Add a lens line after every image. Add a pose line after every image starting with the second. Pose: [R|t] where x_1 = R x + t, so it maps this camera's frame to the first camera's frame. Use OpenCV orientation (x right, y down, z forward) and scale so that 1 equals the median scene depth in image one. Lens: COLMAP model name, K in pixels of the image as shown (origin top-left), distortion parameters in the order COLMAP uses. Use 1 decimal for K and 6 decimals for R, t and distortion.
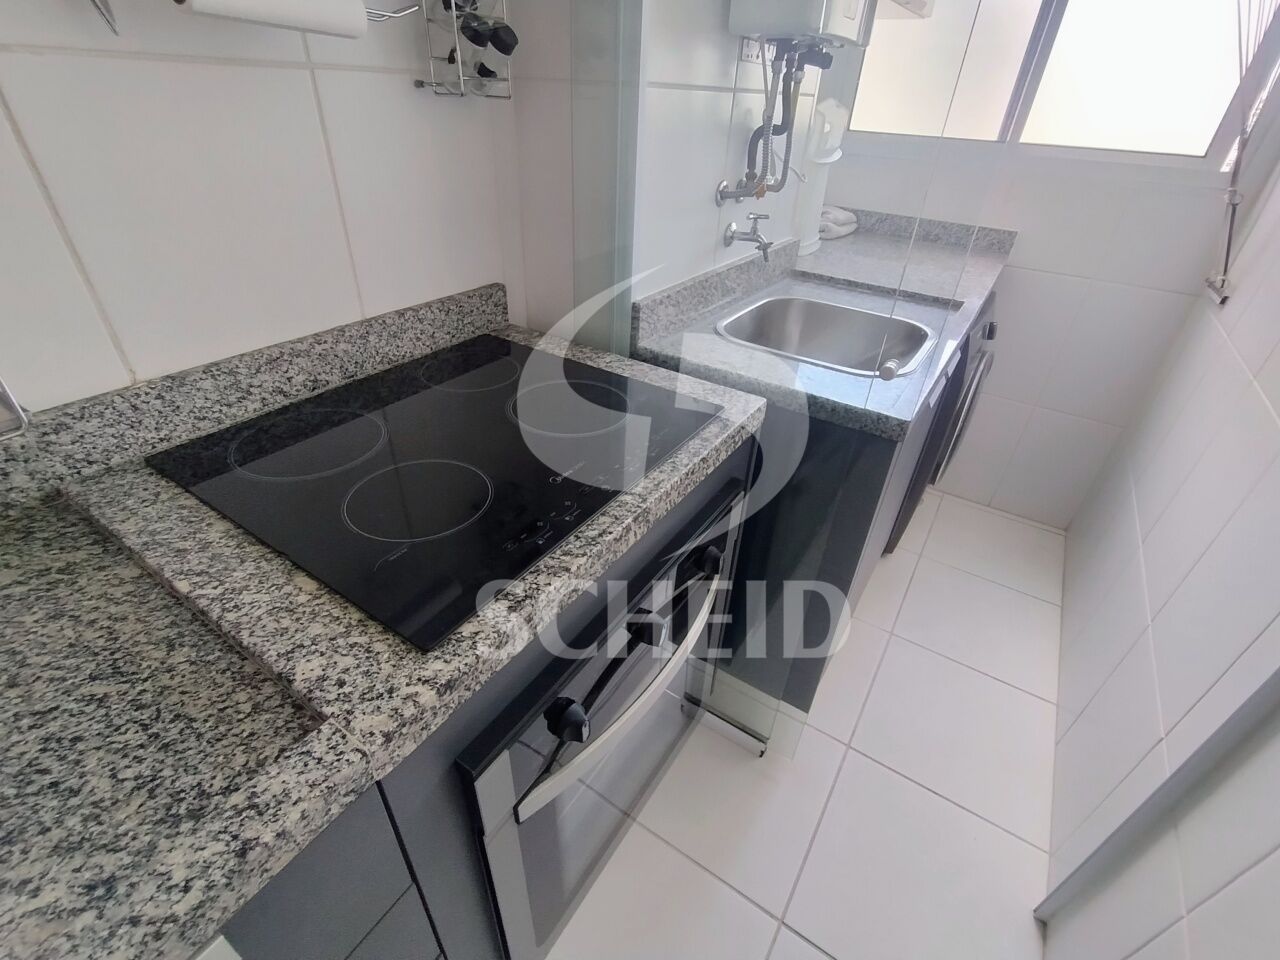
lens RADIAL K [[586.2, 0, 638.8], [0, 586.2, 480.9], [0, 0, 1]] dist [-0.004085, -0.000039]
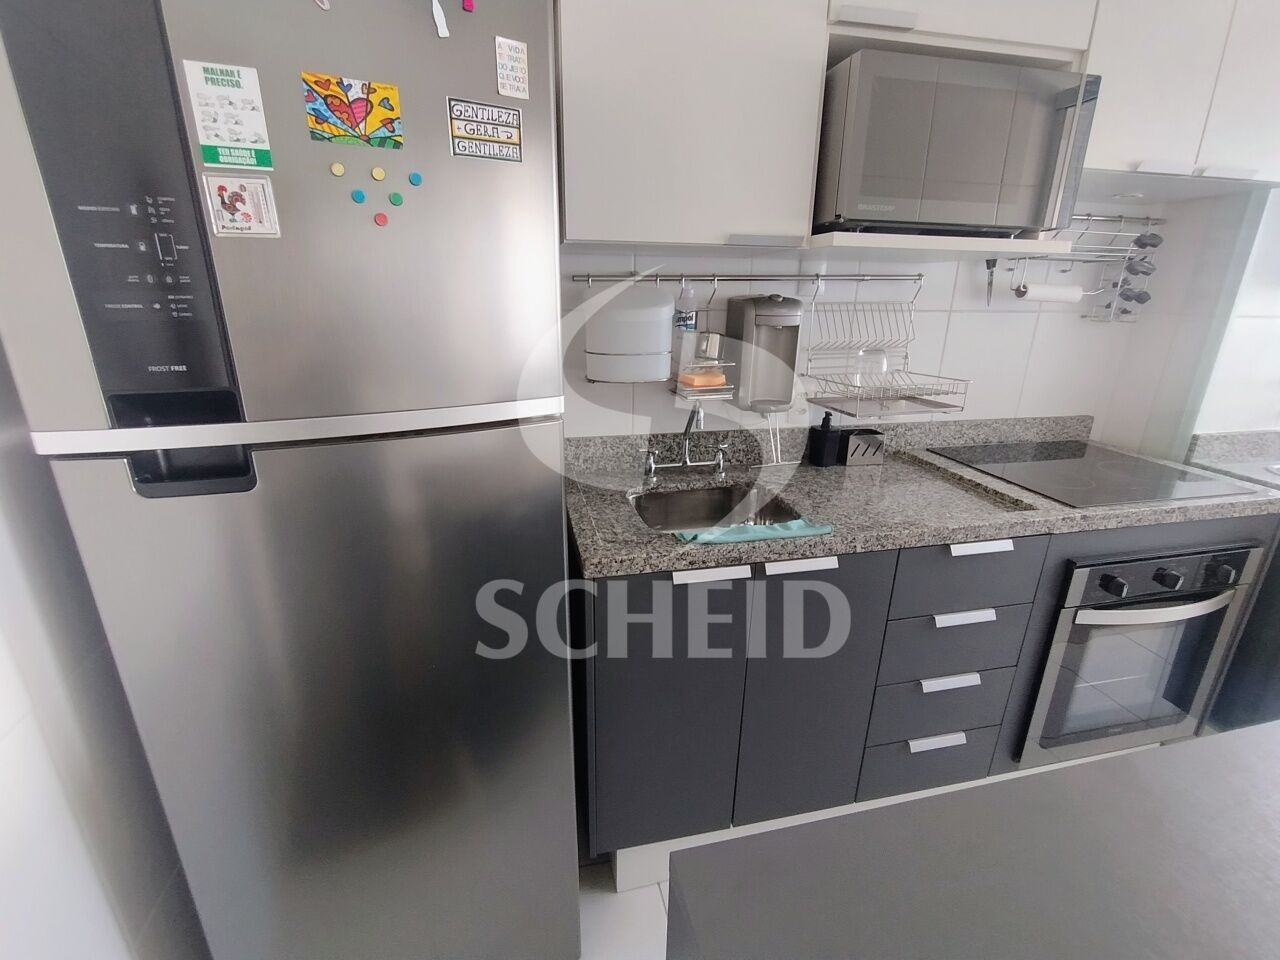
lens RADIAL K [[586.2, 0, 638.8], [0, 586.2, 480.9], [0, 0, 1]] dist [-0.004085, -0.000039]
pose [[0.719532, 0.193180, -0.667049, -0.014602], [-0.370399, 0.919255, -0.133322, 0.702077], [0.587433, 0.343004, 0.732987, -1.219621]]
